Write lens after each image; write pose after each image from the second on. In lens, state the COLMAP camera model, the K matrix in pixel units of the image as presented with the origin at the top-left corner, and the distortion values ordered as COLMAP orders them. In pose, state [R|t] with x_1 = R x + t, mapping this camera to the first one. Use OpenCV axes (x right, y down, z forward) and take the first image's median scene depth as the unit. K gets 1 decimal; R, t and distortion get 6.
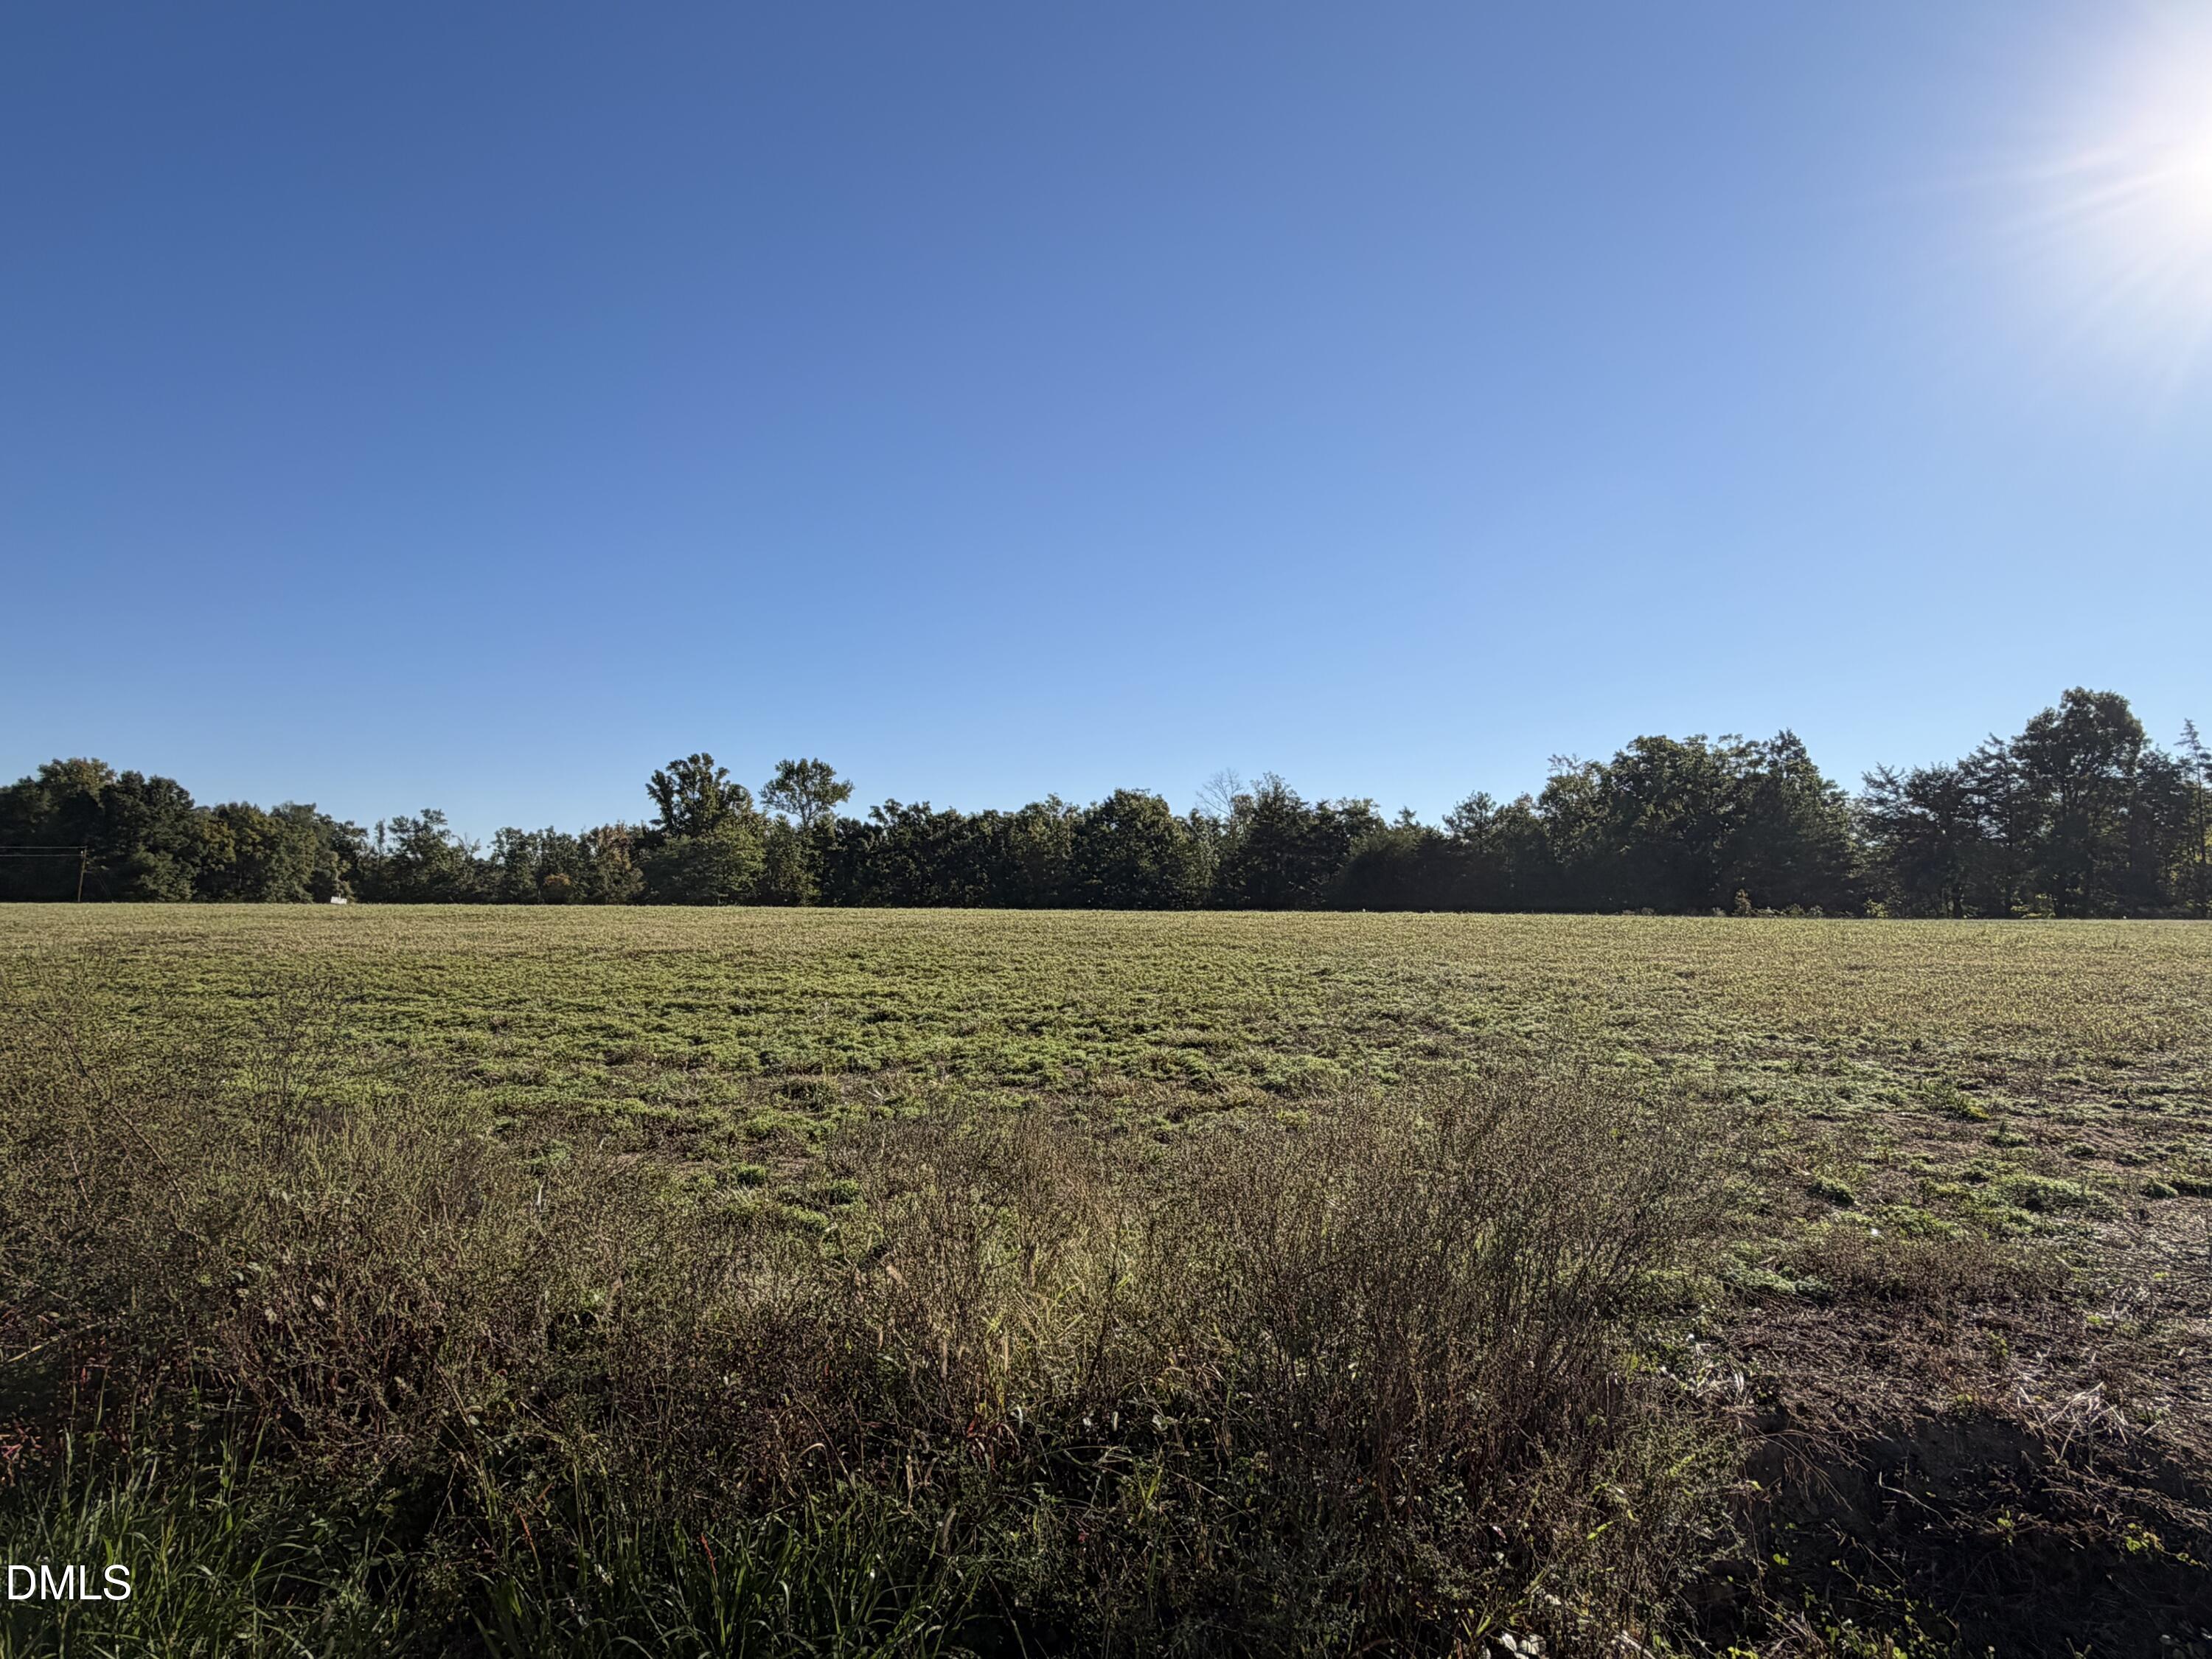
lens RADIAL K [[1283.9, 0, 1106.0], [0, 1283.9, 829.5], [0, 0, 1]] dist [-0.001560, 0.012791]
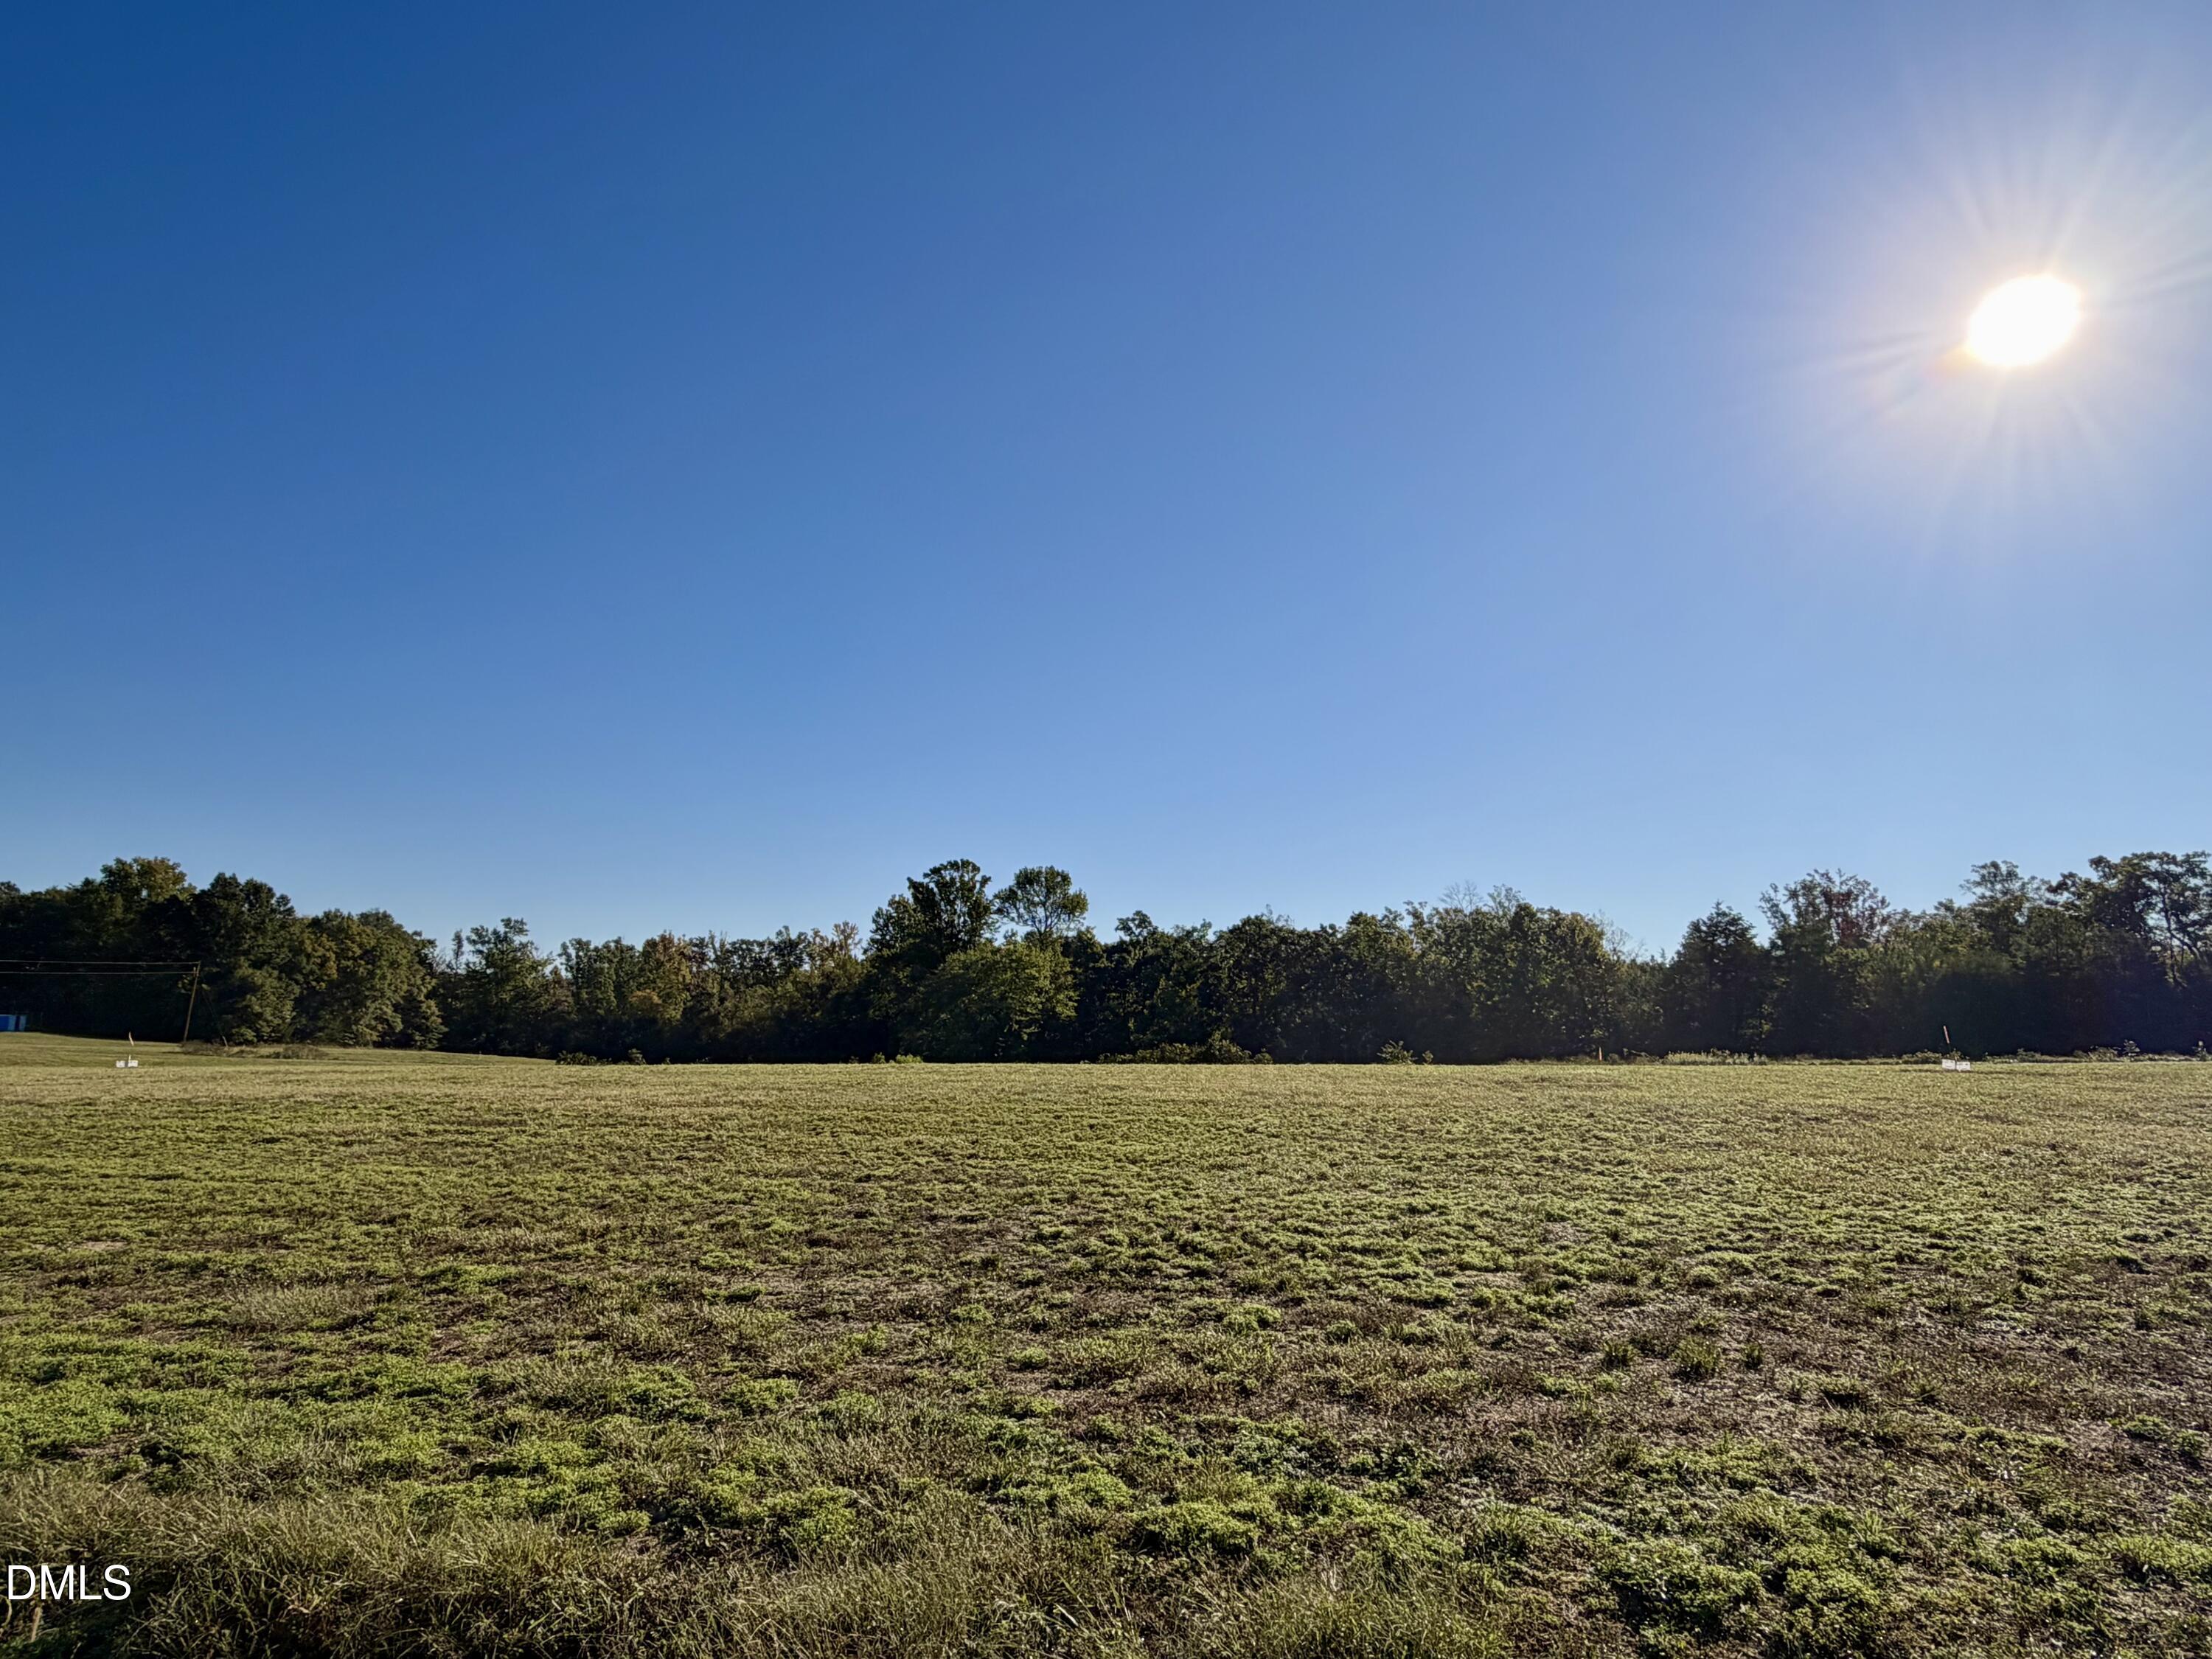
lens RADIAL K [[1283.9, 0, 1106.0], [0, 1283.9, 829.5], [0, 0, 1]] dist [-0.001560, 0.012791]
pose [[0.993103, 0.013234, 0.116500, -0.266560], [-0.003265, 0.996346, -0.085347, -0.002825], [-0.117204, 0.084378, 0.989517, 0.076773]]
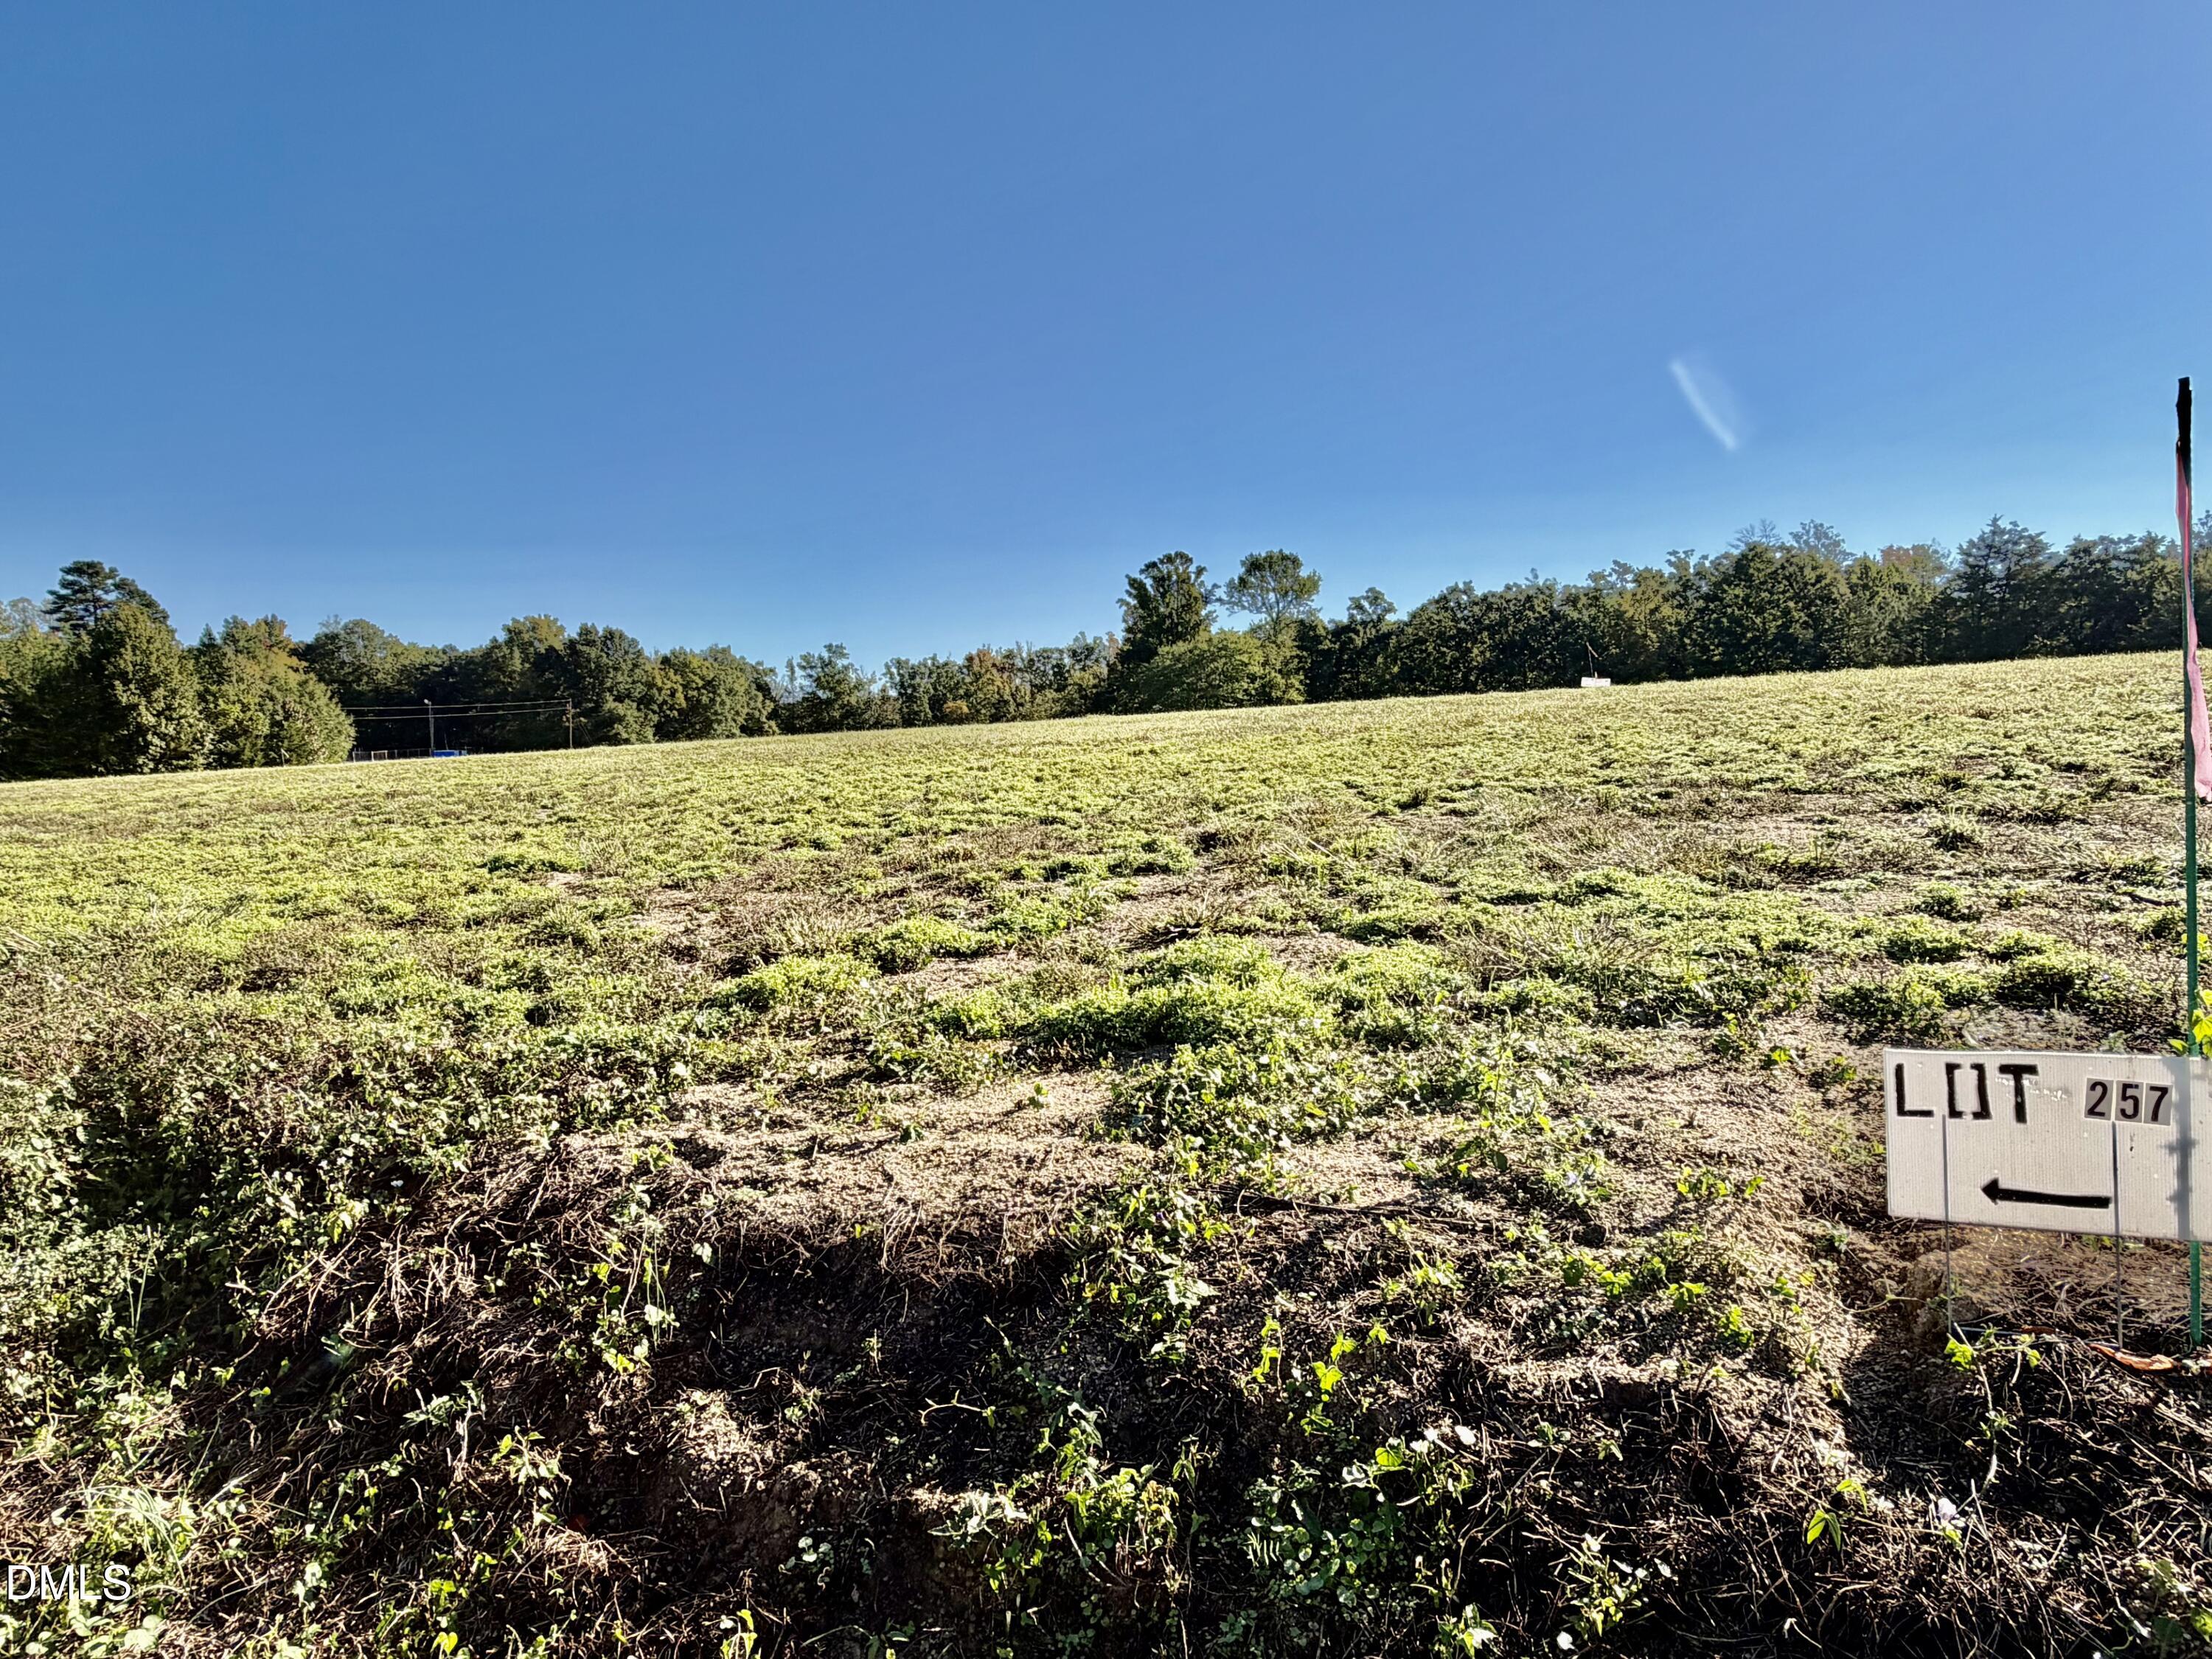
lens RADIAL K [[1283.9, 0, 1106.0], [0, 1283.9, 829.5], [0, 0, 1]] dist [-0.001560, 0.012791]
pose [[0.981031, -0.045791, -0.188367, -0.167713], [0.072720, 0.987670, 0.138632, 0.004395], [0.179696, -0.149700, 0.972265, 0.064250]]
